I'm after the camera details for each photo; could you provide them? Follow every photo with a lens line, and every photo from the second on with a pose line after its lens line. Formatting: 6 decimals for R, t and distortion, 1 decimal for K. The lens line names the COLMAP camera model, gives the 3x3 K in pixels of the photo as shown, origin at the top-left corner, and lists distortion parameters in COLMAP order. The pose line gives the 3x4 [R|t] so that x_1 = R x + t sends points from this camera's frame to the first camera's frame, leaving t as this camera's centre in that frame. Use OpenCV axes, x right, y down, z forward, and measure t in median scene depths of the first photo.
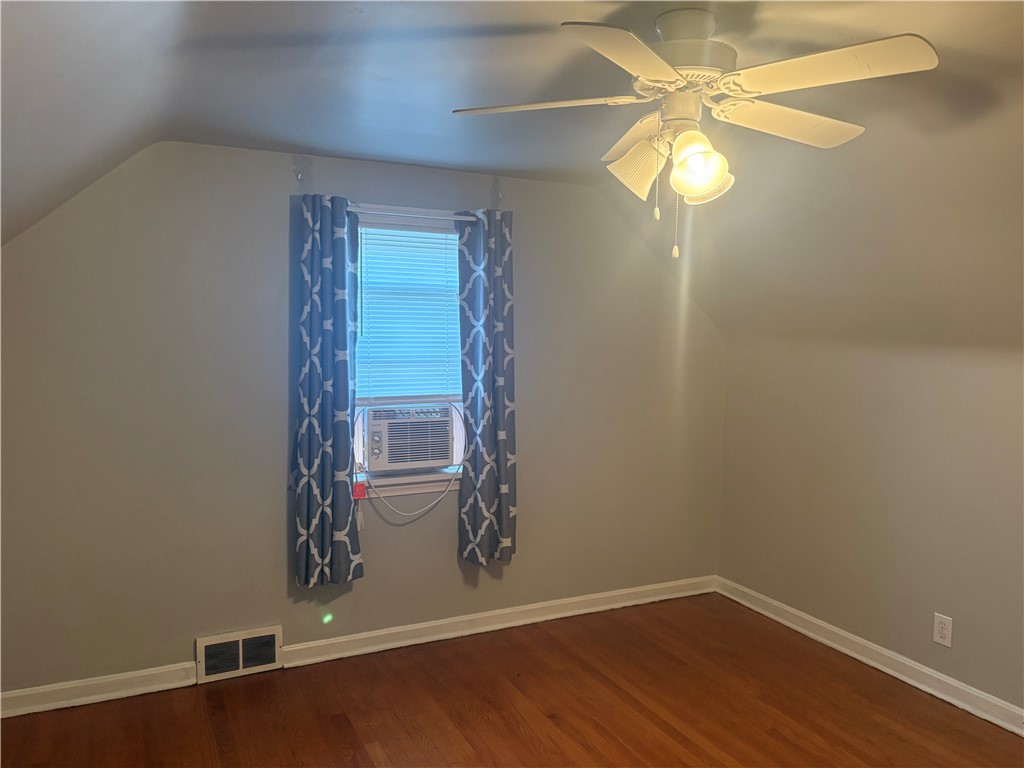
lens RADIAL K [[771.3, 0, 512.1], [0, 771.3, 384.2], [0, 0, 1]] dist [0.052955, -0.011209]
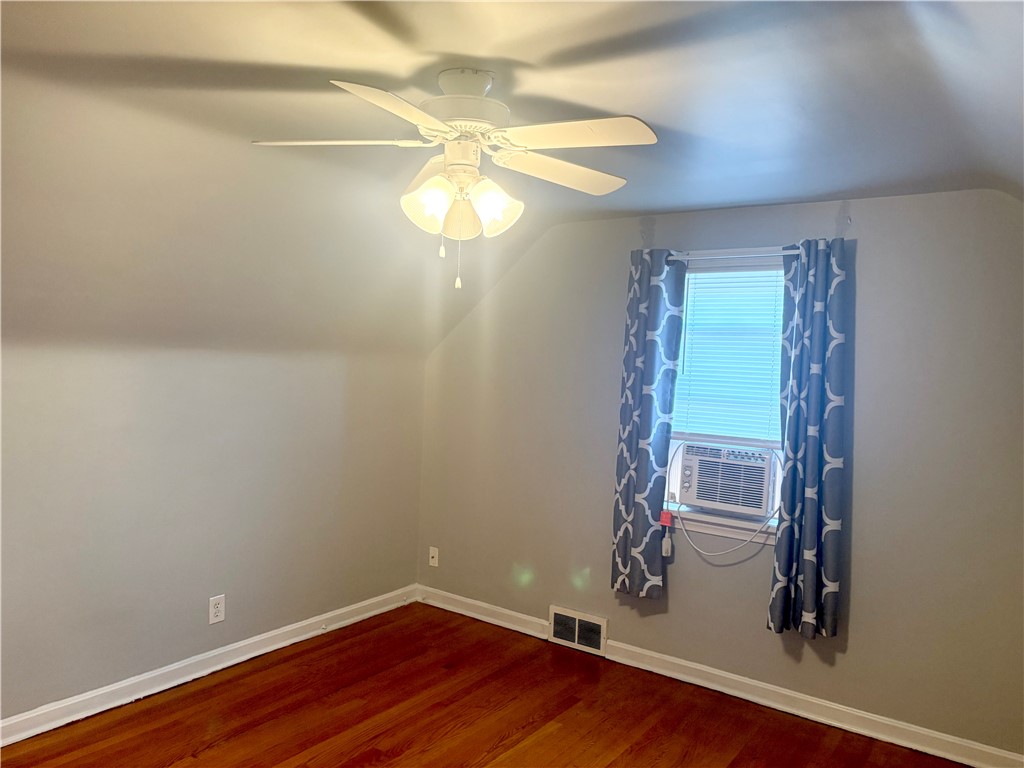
lens RADIAL K [[780.0, 0, 506.3], [0, 780.0, 381.8], [0, 0, 1]] dist [0.042096, -0.039722]
pose [[0.465719, 0.033649, -0.884293, 0.639535], [-0.099919, 0.994886, -0.014766, -0.011502], [0.879274, 0.095235, 0.466699, 0.281139]]
